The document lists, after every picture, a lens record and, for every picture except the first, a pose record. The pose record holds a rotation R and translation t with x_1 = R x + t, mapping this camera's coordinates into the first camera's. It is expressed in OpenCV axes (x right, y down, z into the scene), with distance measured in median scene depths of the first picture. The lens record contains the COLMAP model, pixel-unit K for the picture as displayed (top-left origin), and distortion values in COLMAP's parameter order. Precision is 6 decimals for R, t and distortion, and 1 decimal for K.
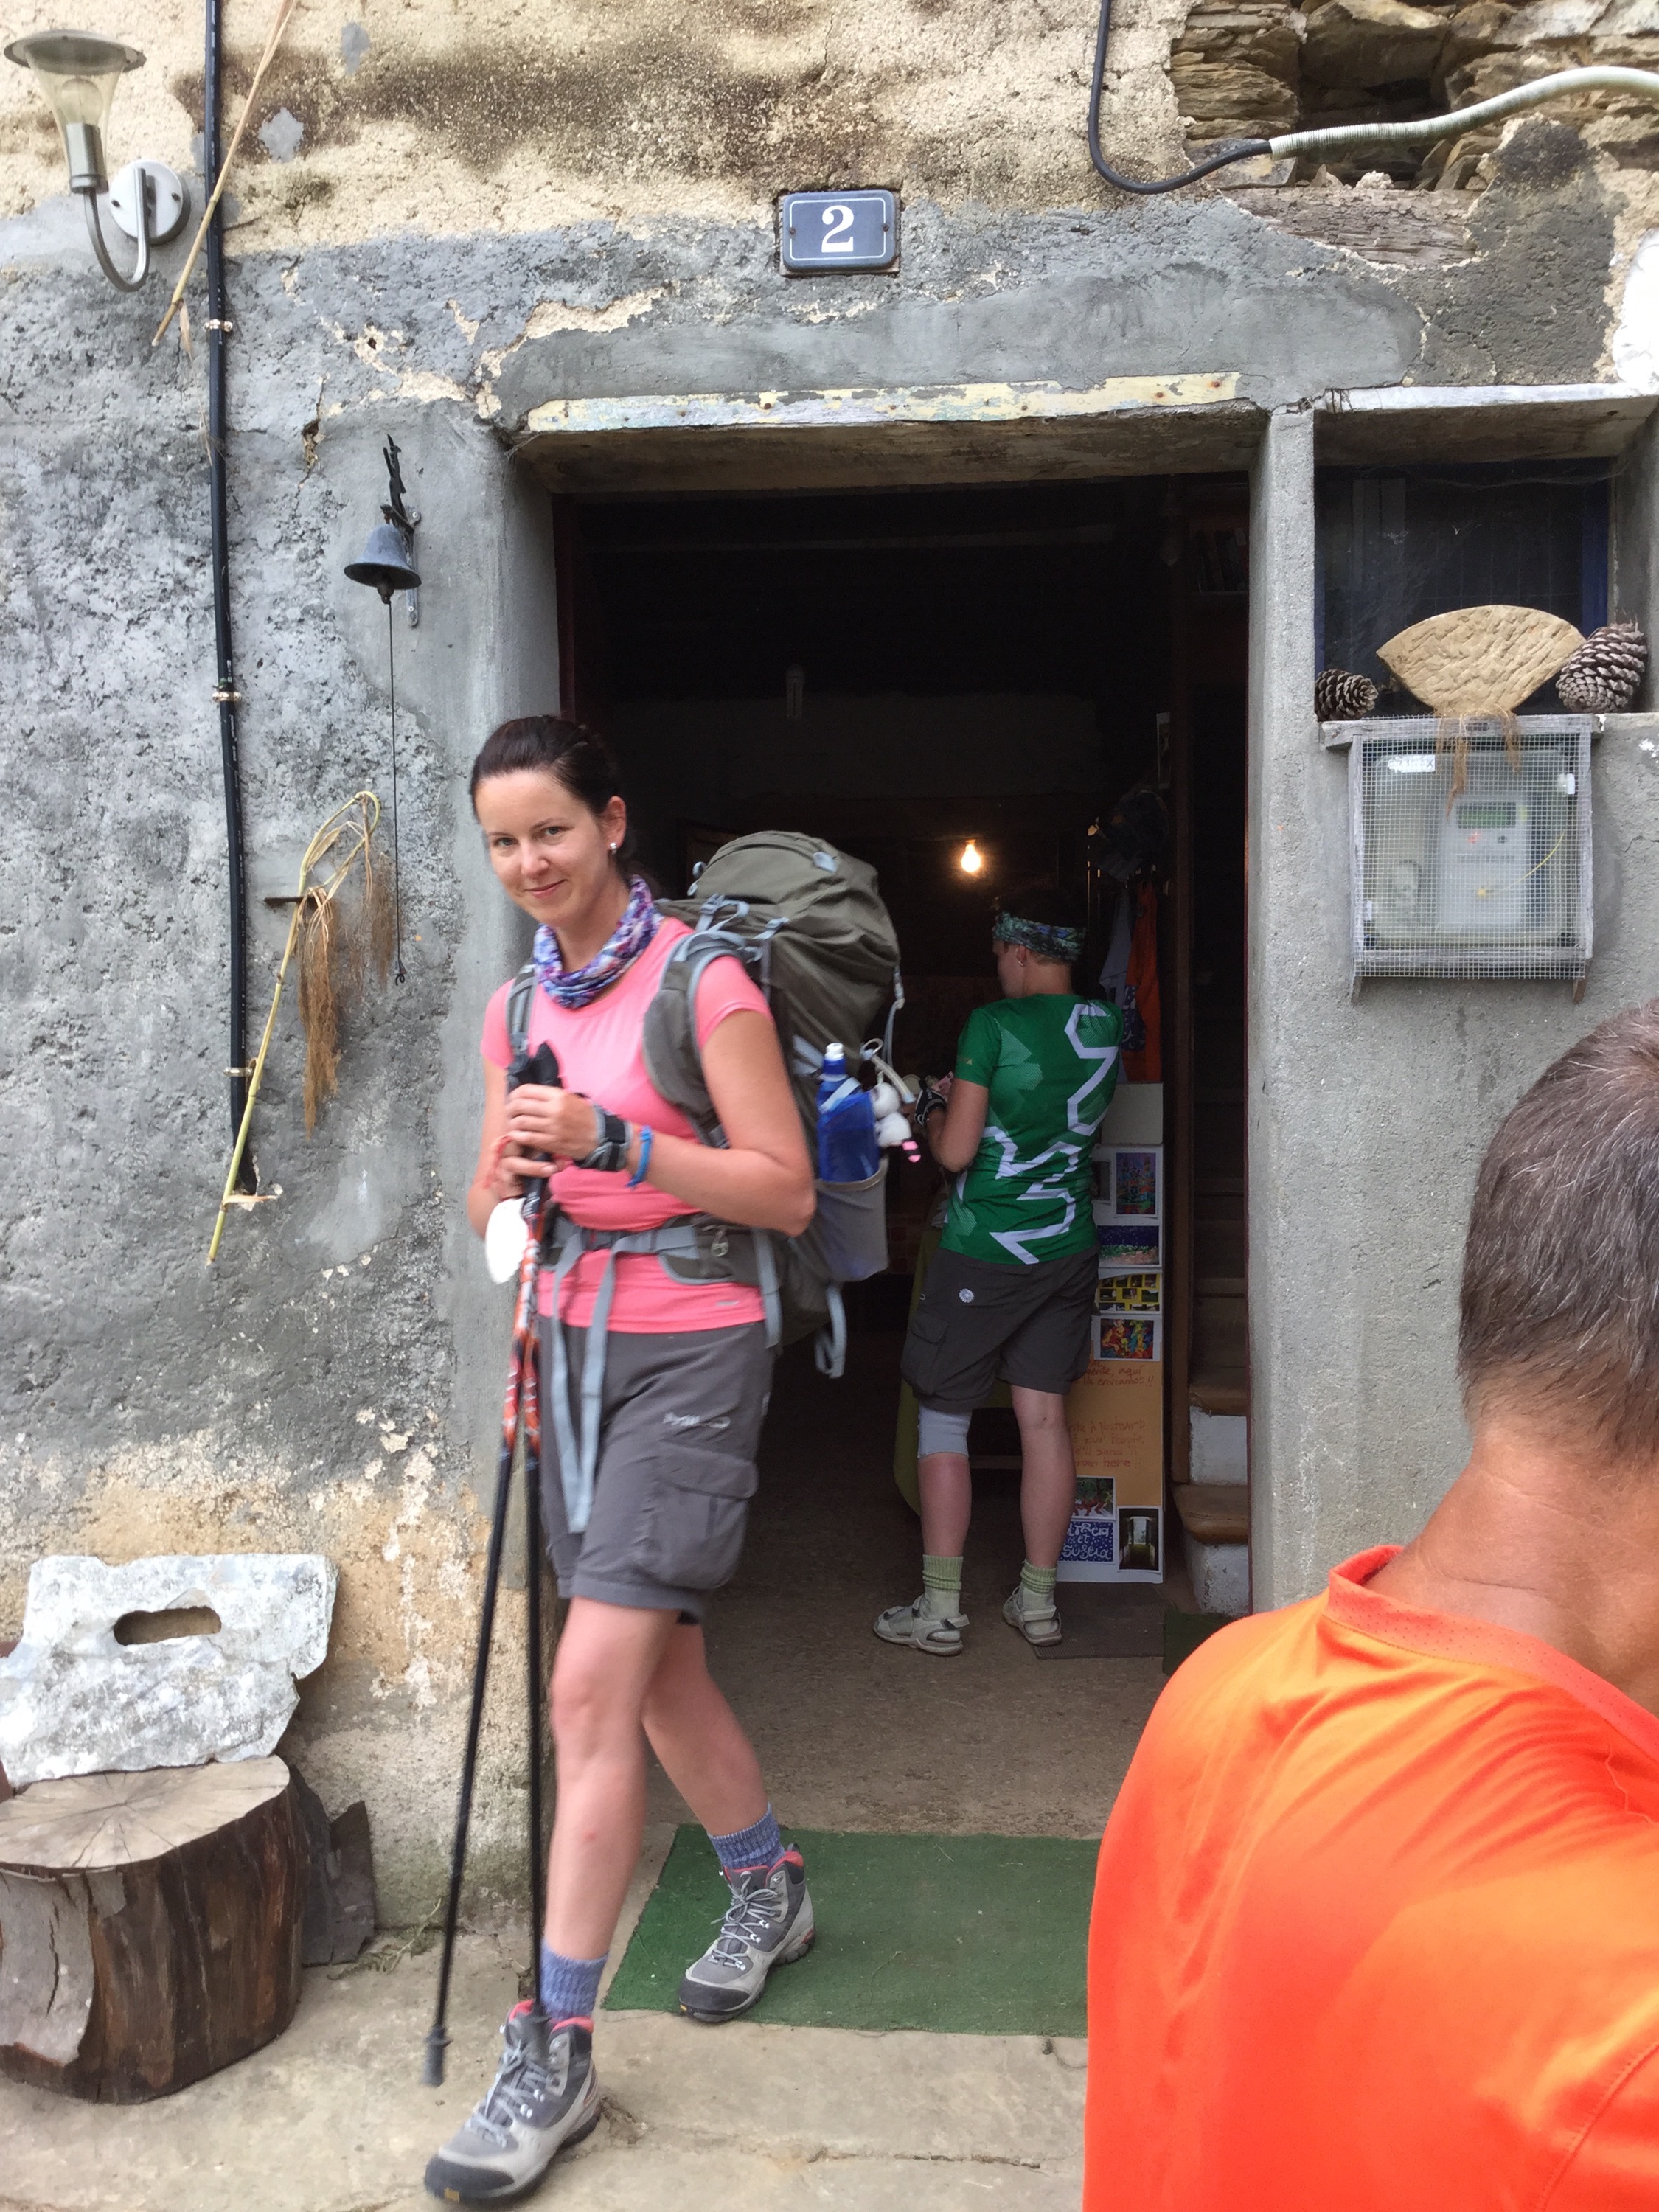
lens RADIAL K [[2039.0, 0, 863.3], [0, 2039.0, 1078.1], [0, 0, 1]] dist [0.076464, -0.132620]
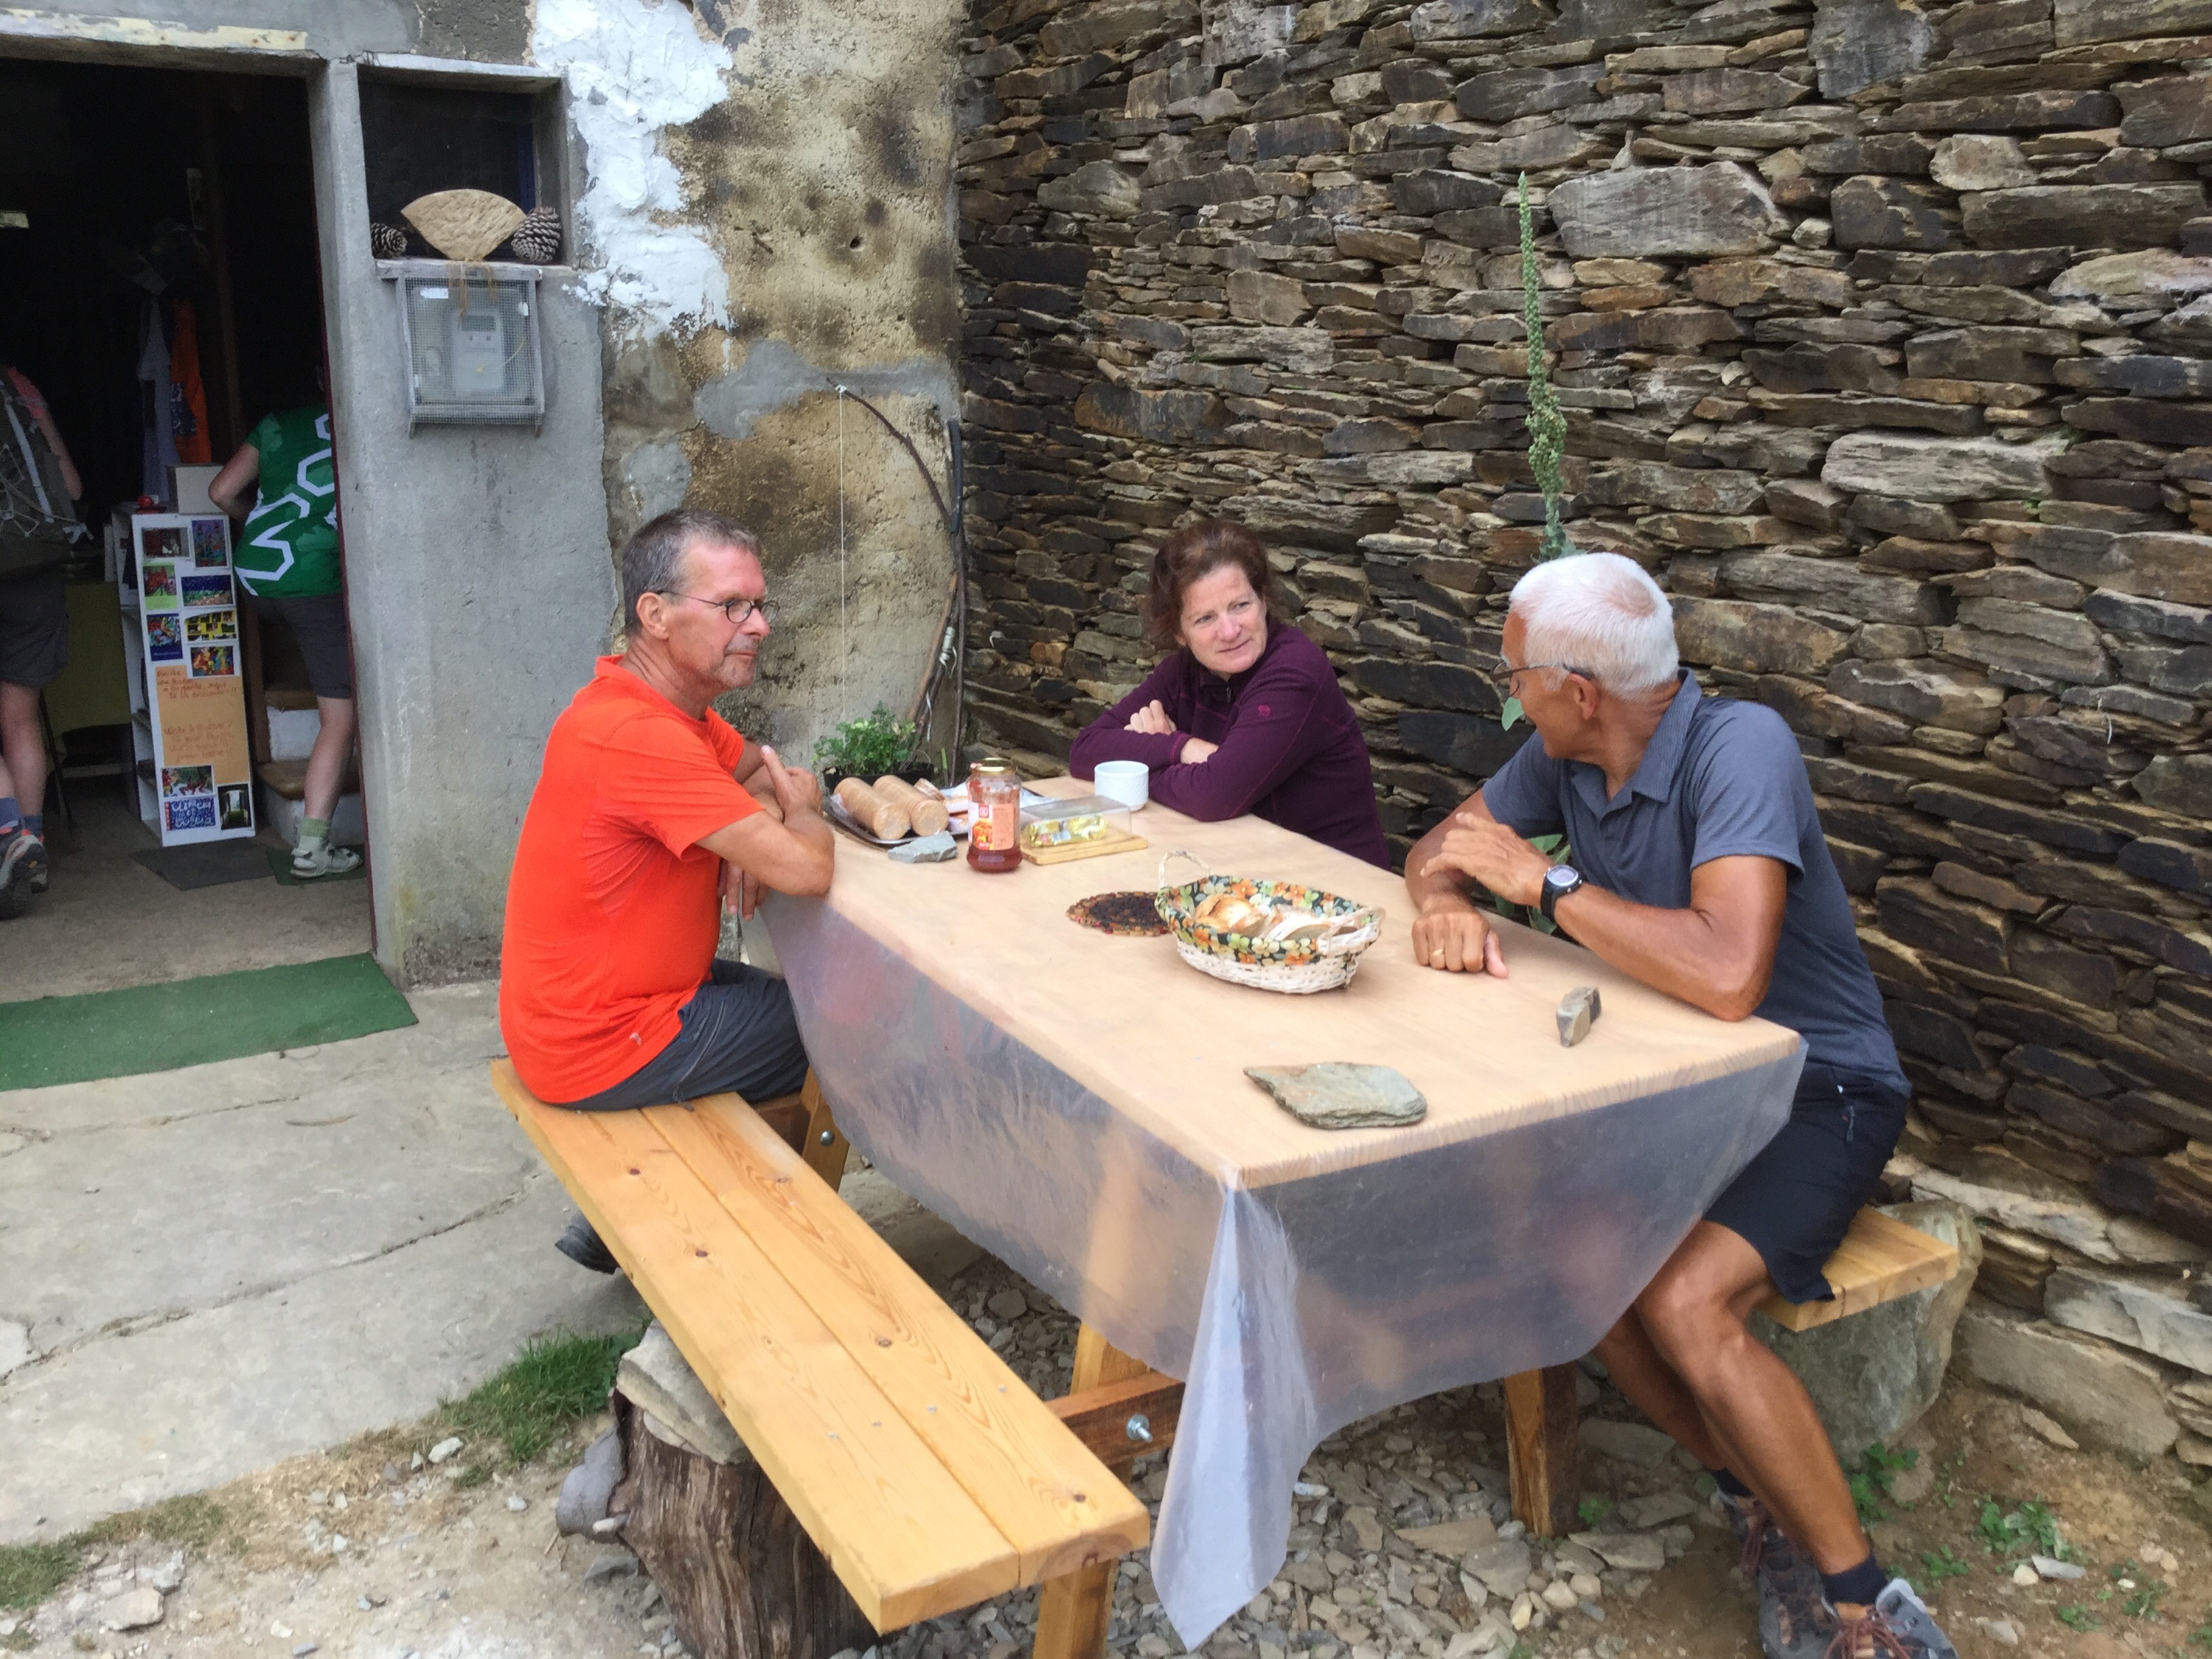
lens RADIAL K [[2039.0, 0, 1017.7], [0, 2039.0, 914.0], [0, 0, 1]] dist [0.076464, -0.132620]
pose [[0.834627, -0.138631, 0.533084, -0.276390], [0.004697, 0.969565, 0.244787, -0.063044], [-0.550795, -0.201802, 0.809877, -0.668634]]
